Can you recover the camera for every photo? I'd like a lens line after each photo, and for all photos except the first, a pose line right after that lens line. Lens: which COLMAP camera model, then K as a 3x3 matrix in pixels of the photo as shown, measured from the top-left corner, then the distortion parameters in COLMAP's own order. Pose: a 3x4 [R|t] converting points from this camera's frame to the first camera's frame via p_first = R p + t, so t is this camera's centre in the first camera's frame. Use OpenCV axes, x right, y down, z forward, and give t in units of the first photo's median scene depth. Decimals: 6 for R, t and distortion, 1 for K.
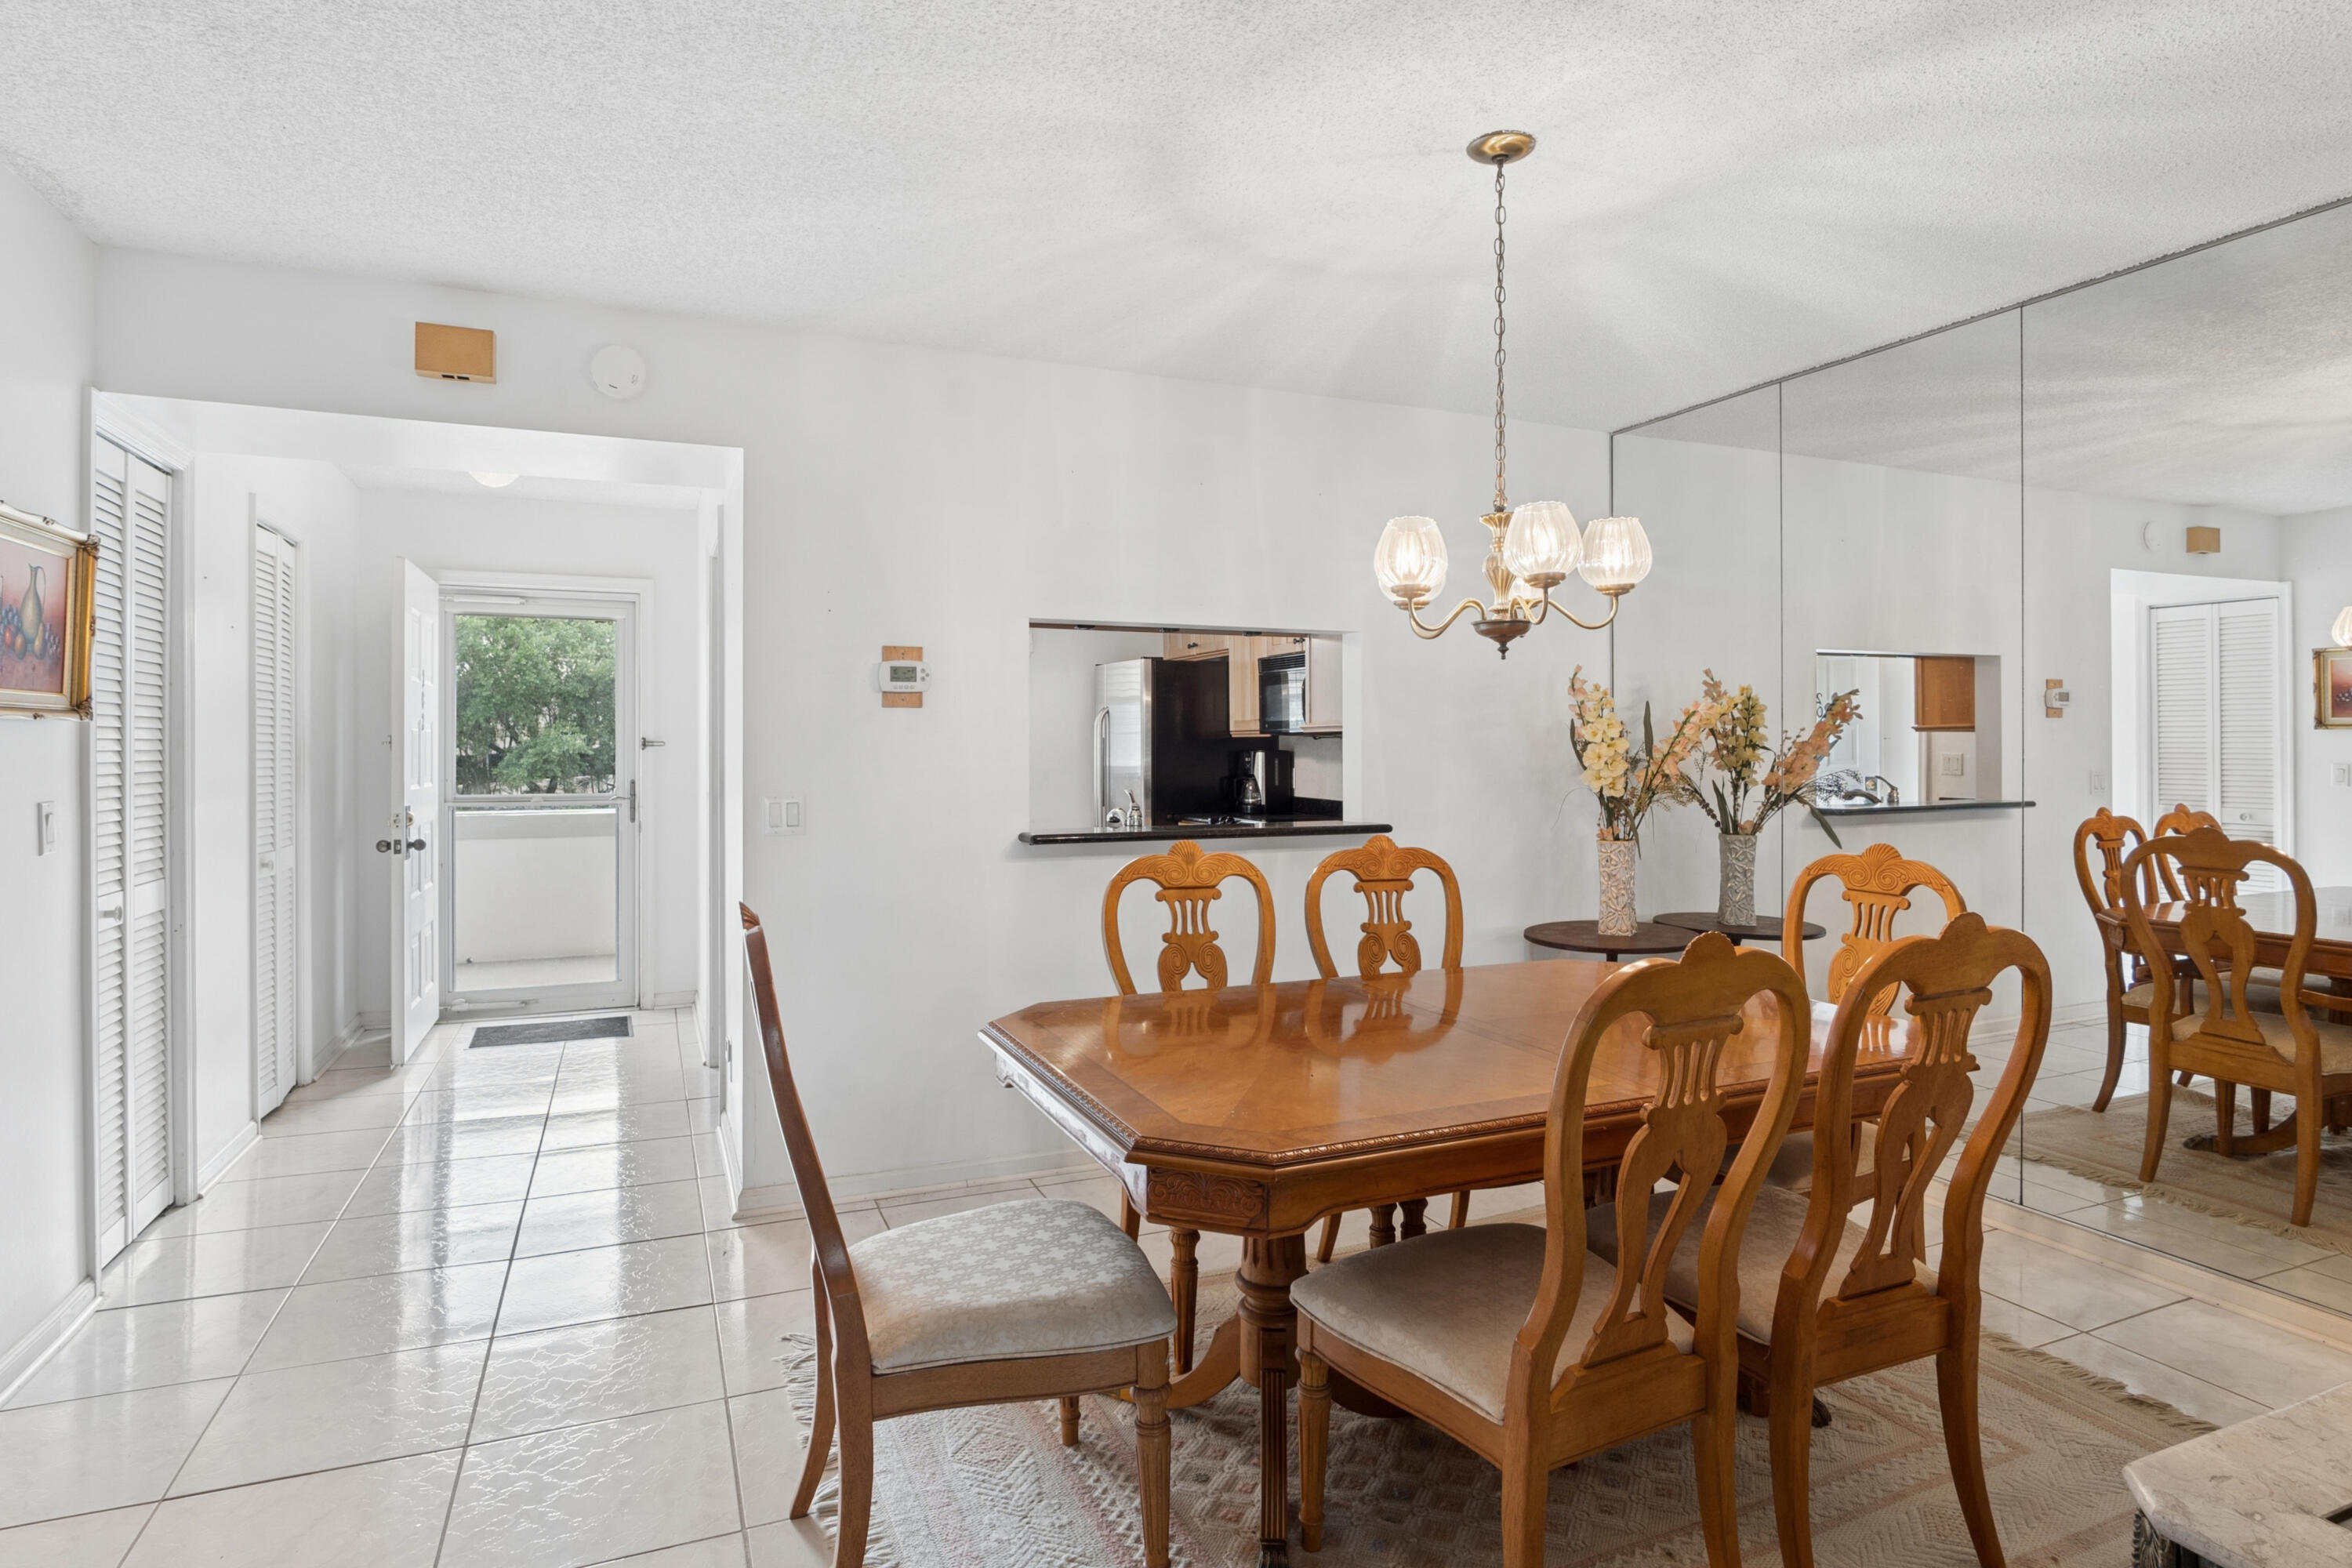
lens RADIAL K [[1259.2, 0, 1186.6], [0, 1259.2, 746.9], [0, 0, 1]] dist [-0.015310, 0.000984]
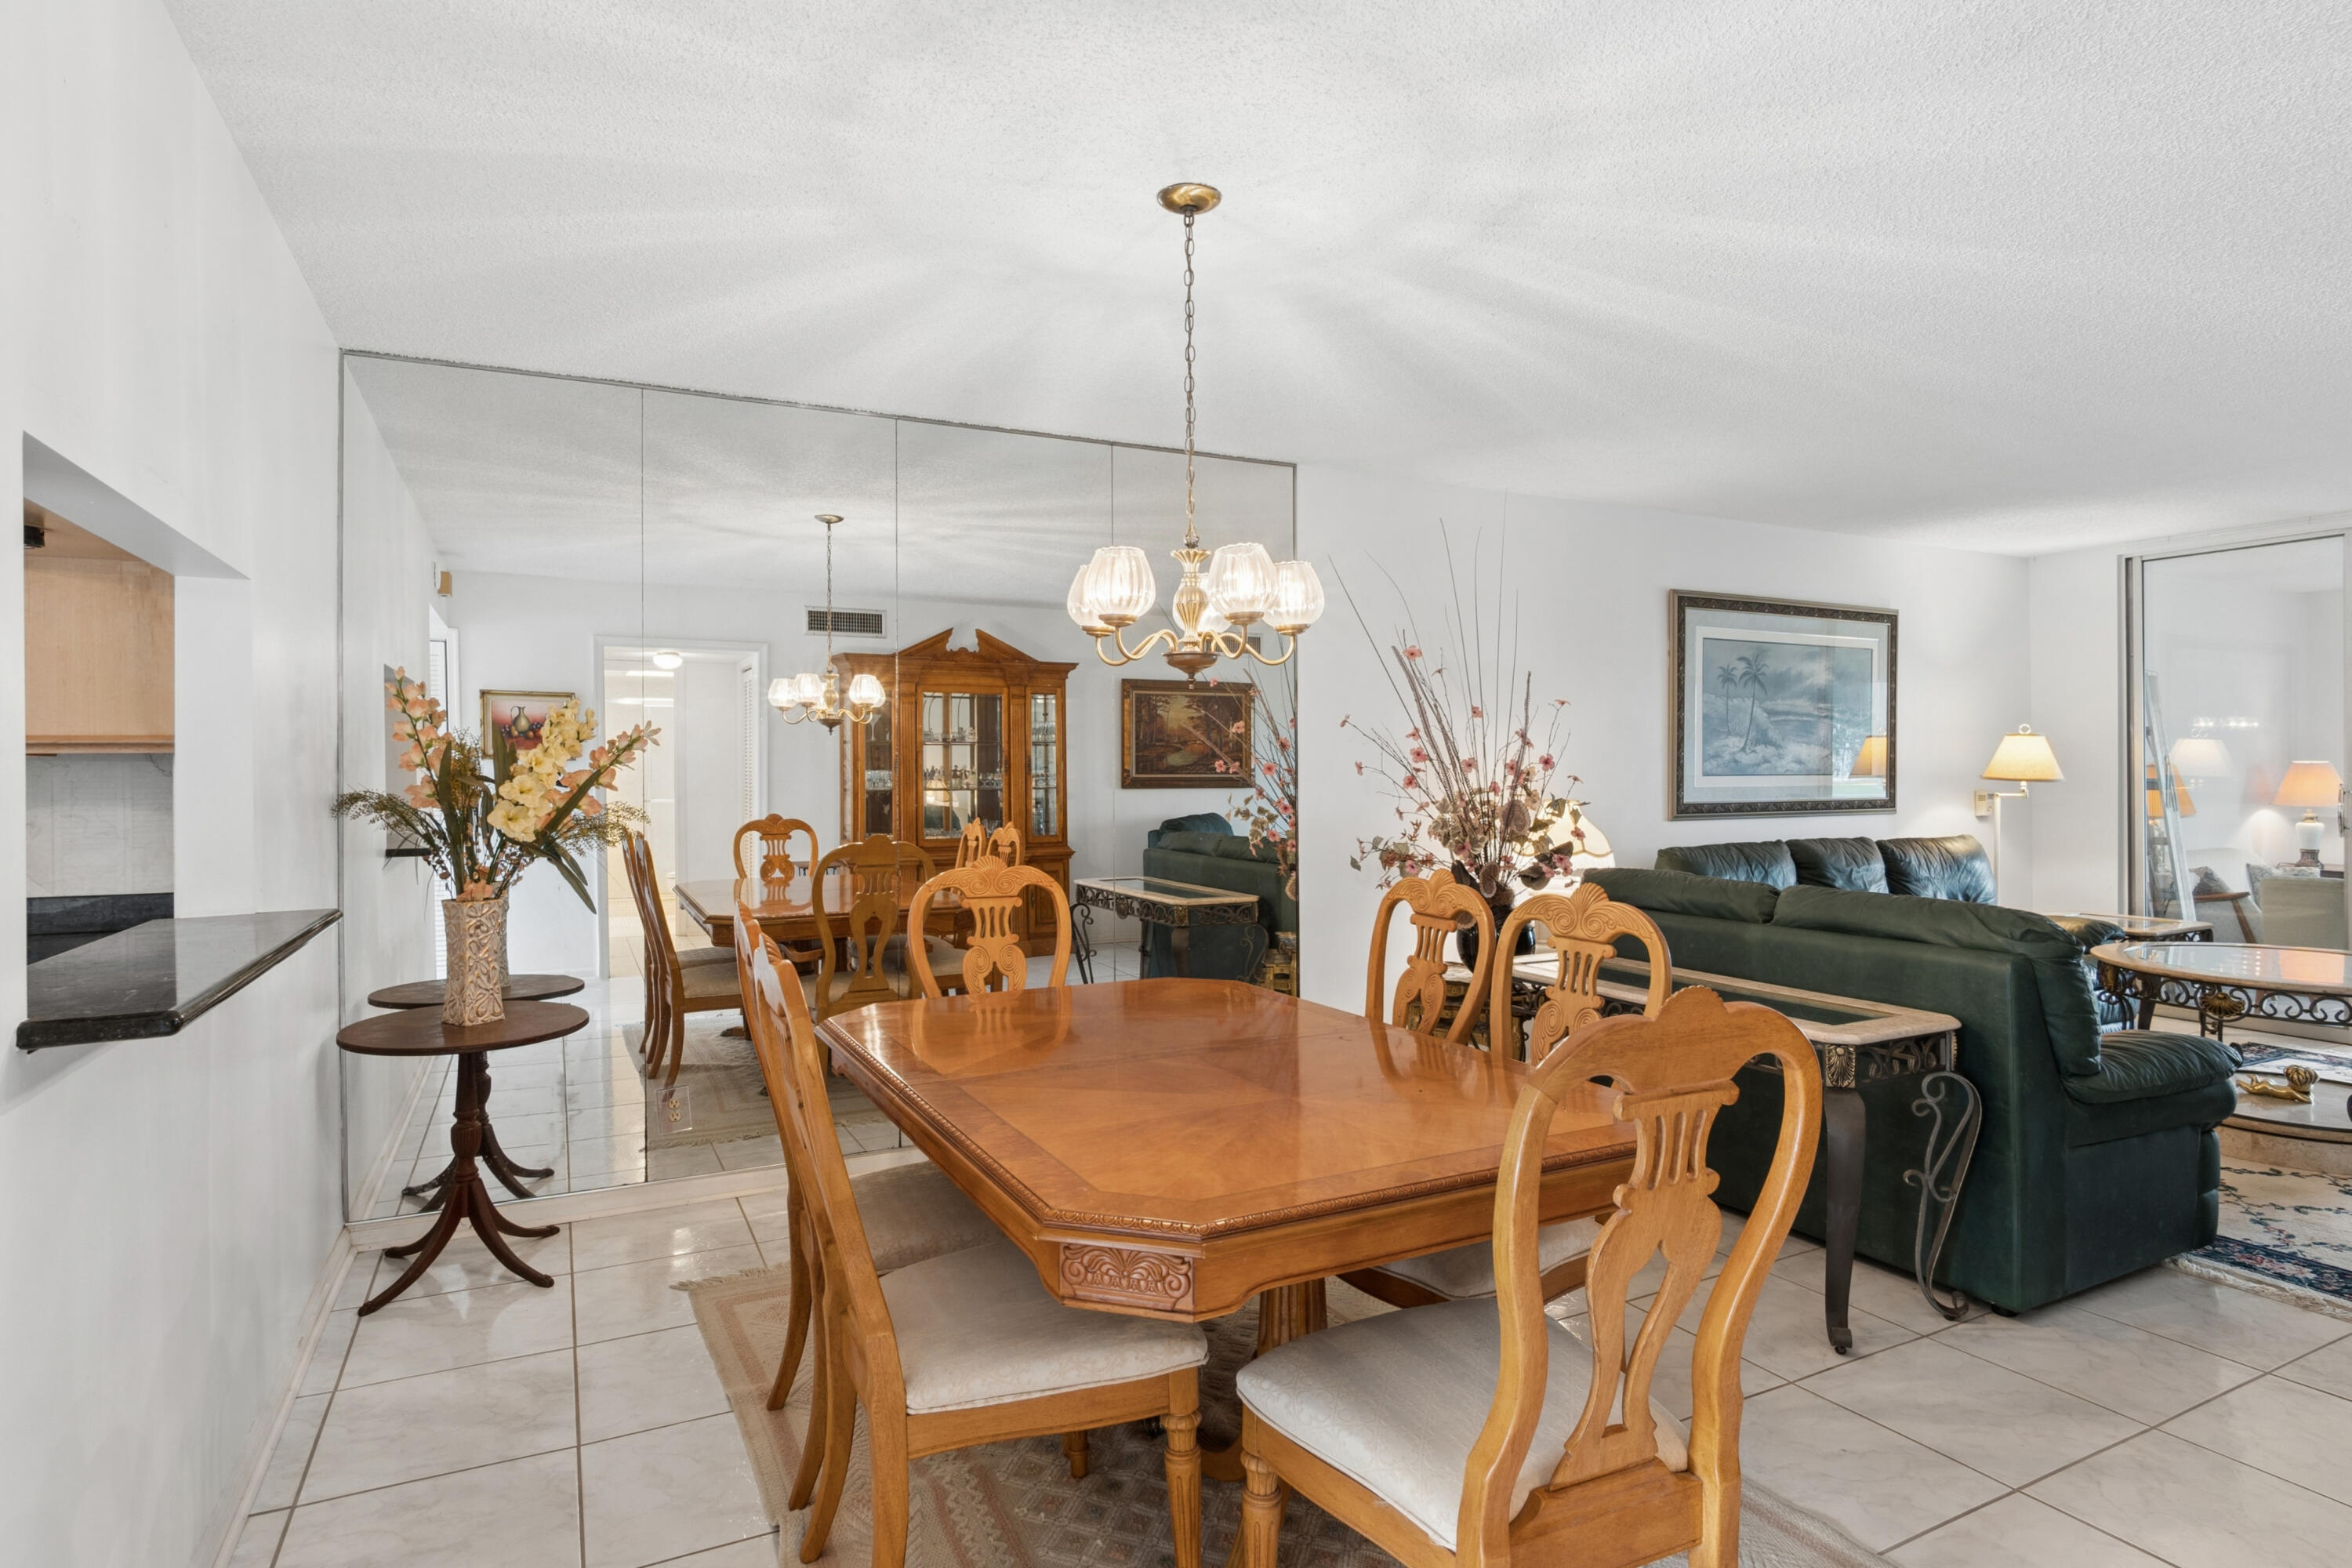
lens RADIAL K [[1243.1, 0, 1184.3], [0, 1243.1, 770.6], [0, 0, 1]] dist [-0.025762, 0.010172]
pose [[-0.057094, 0.001533, 0.998368, -0.432510], [0.007107, 0.999974, -0.001129, -0.001602], [-0.998344, 0.007031, -0.057103, 0.599405]]
